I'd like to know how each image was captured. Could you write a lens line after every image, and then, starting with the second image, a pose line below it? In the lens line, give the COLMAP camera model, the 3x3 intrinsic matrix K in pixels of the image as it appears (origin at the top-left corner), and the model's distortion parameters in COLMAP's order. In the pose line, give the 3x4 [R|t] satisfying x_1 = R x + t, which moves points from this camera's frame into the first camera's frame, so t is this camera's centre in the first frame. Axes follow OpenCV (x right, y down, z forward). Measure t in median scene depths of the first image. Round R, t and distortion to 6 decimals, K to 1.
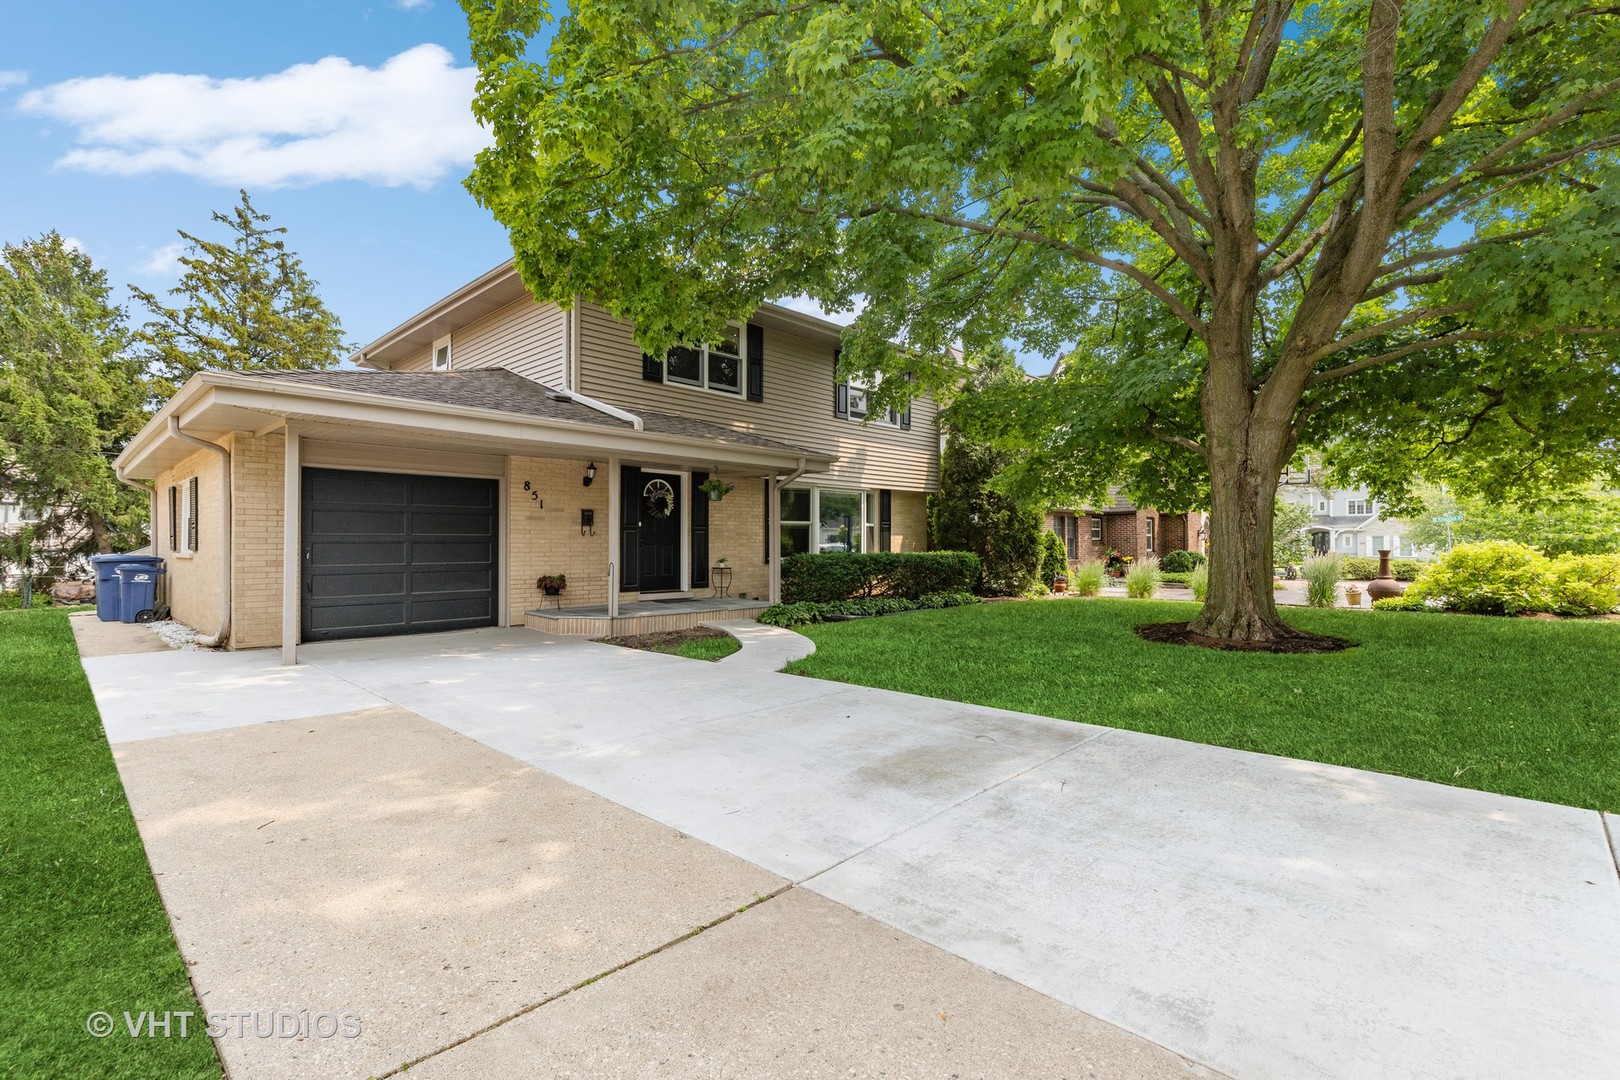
lens RADIAL K [[744.4, 0, 810.3], [0, 744.4, 545.1], [0, 0, 1]] dist [0.007110, -0.002306]
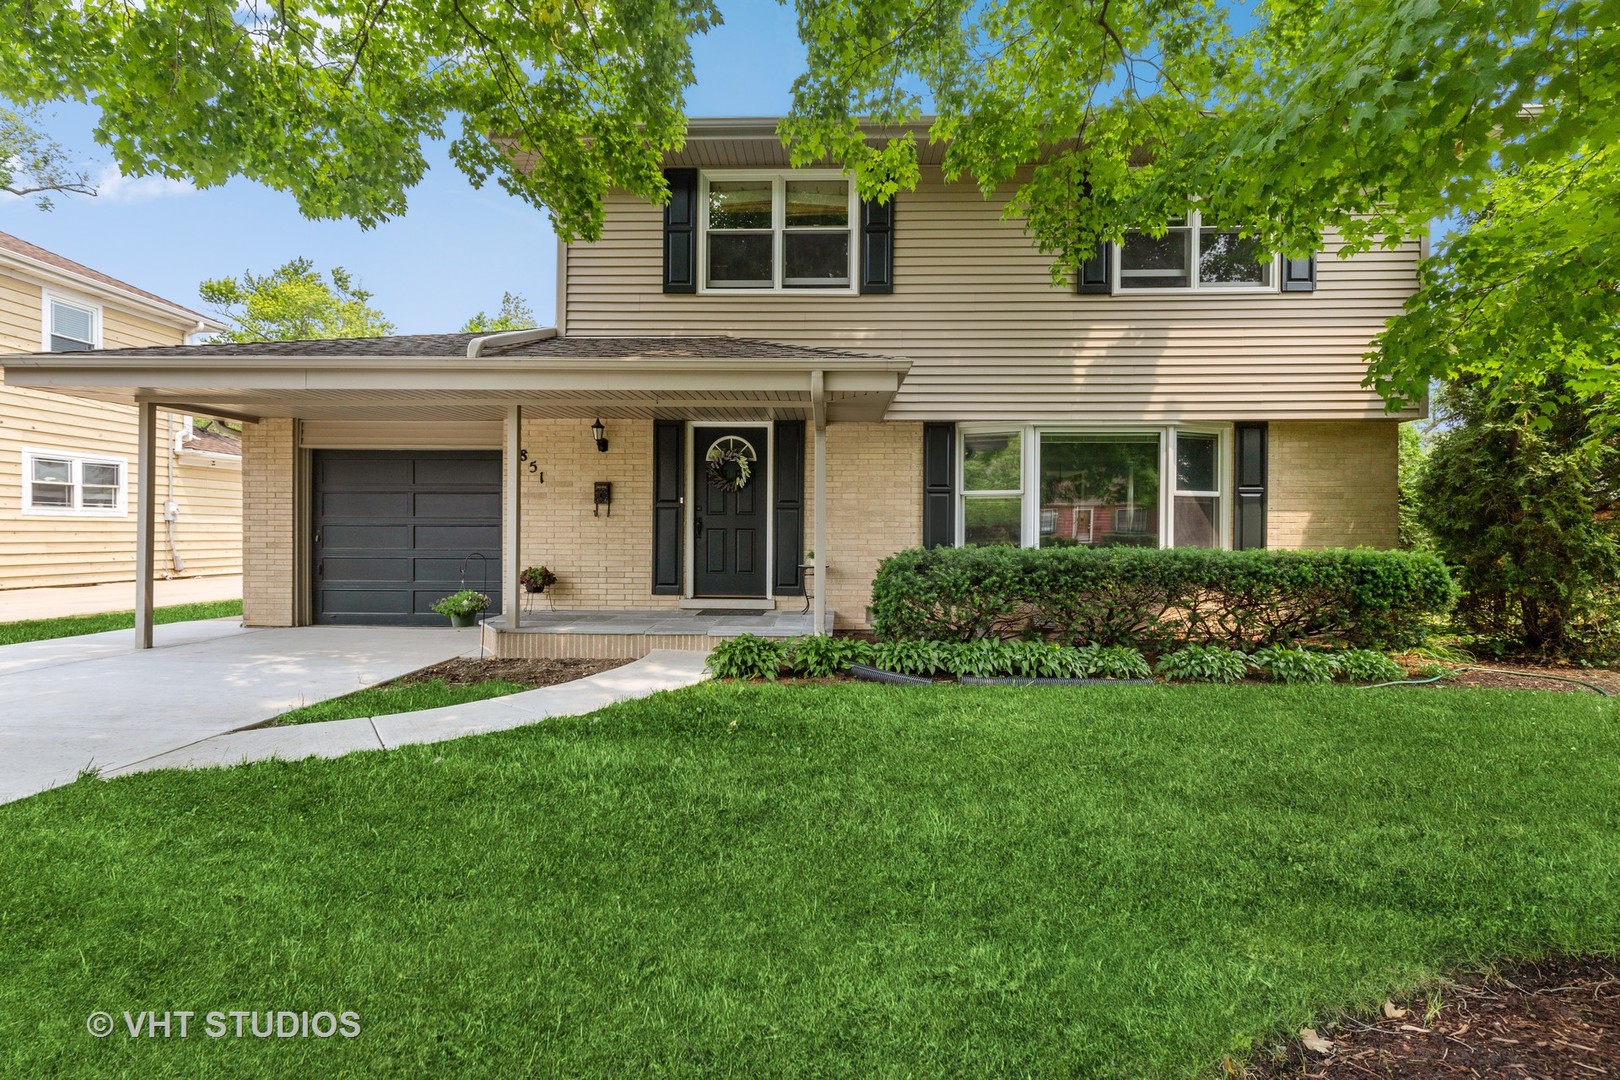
lens RADIAL K [[744.4, 0, 814.3], [0, 744.4, 535.4], [0, 0, 1]] dist [0.007110, -0.002306]
pose [[0.665376, 0.004246, -0.746497, 0.362279], [-0.007084, 0.999975, -0.000626, 0.004401], [0.746475, 0.005704, 0.665389, 0.588682]]
